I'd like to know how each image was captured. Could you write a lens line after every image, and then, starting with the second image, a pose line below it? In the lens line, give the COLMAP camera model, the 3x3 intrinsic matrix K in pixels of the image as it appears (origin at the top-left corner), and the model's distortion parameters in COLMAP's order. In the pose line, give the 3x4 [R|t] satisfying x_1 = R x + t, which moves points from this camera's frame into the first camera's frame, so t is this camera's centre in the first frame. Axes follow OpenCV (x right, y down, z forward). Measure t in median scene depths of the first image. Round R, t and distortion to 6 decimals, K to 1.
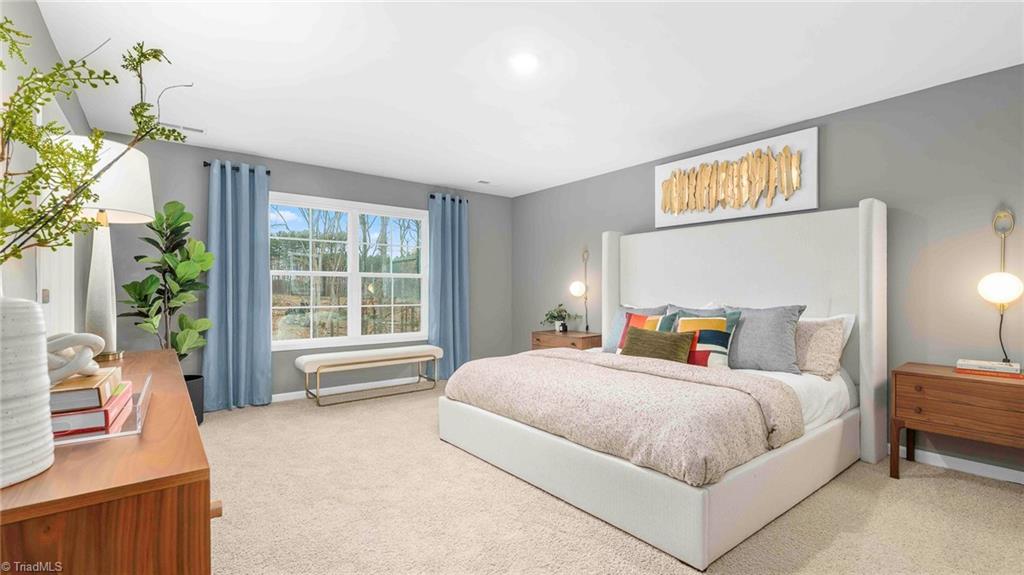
lens RADIAL K [[442.9, 0, 512.0], [0, 442.9, 287.5], [0, 0, 1]] dist [-0.000317, 0.000021]
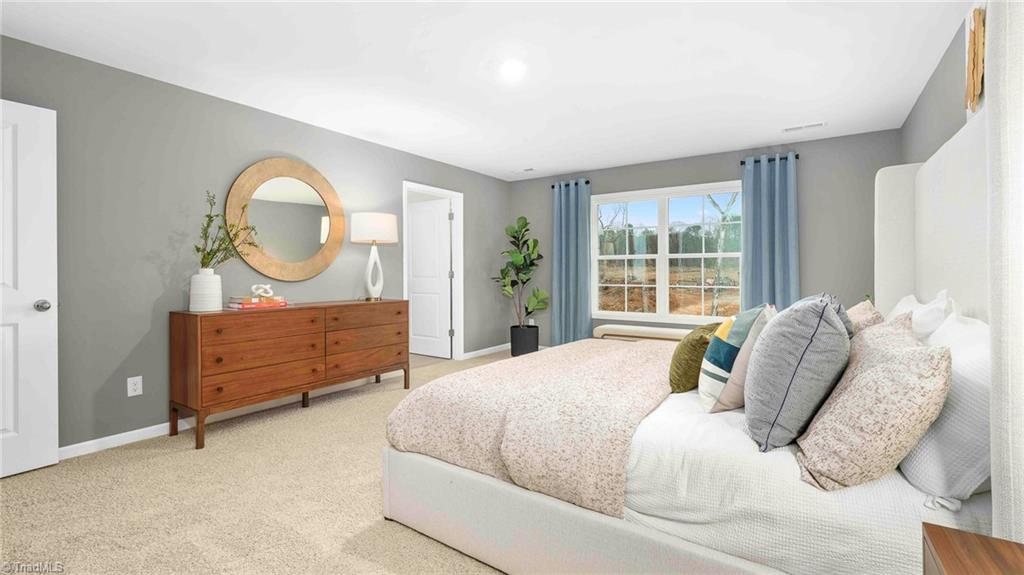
lens RADIAL K [[445.2, 0, 512.1], [0, 445.2, 270.6], [0, 0, 1]] dist [-0.000279, -0.000005]
pose [[0.296238, -0.001446, -0.955113, 0.632567], [0.003916, 0.999992, -0.000300, 0.004514], [0.955106, -0.003651, 0.296242, 0.378667]]
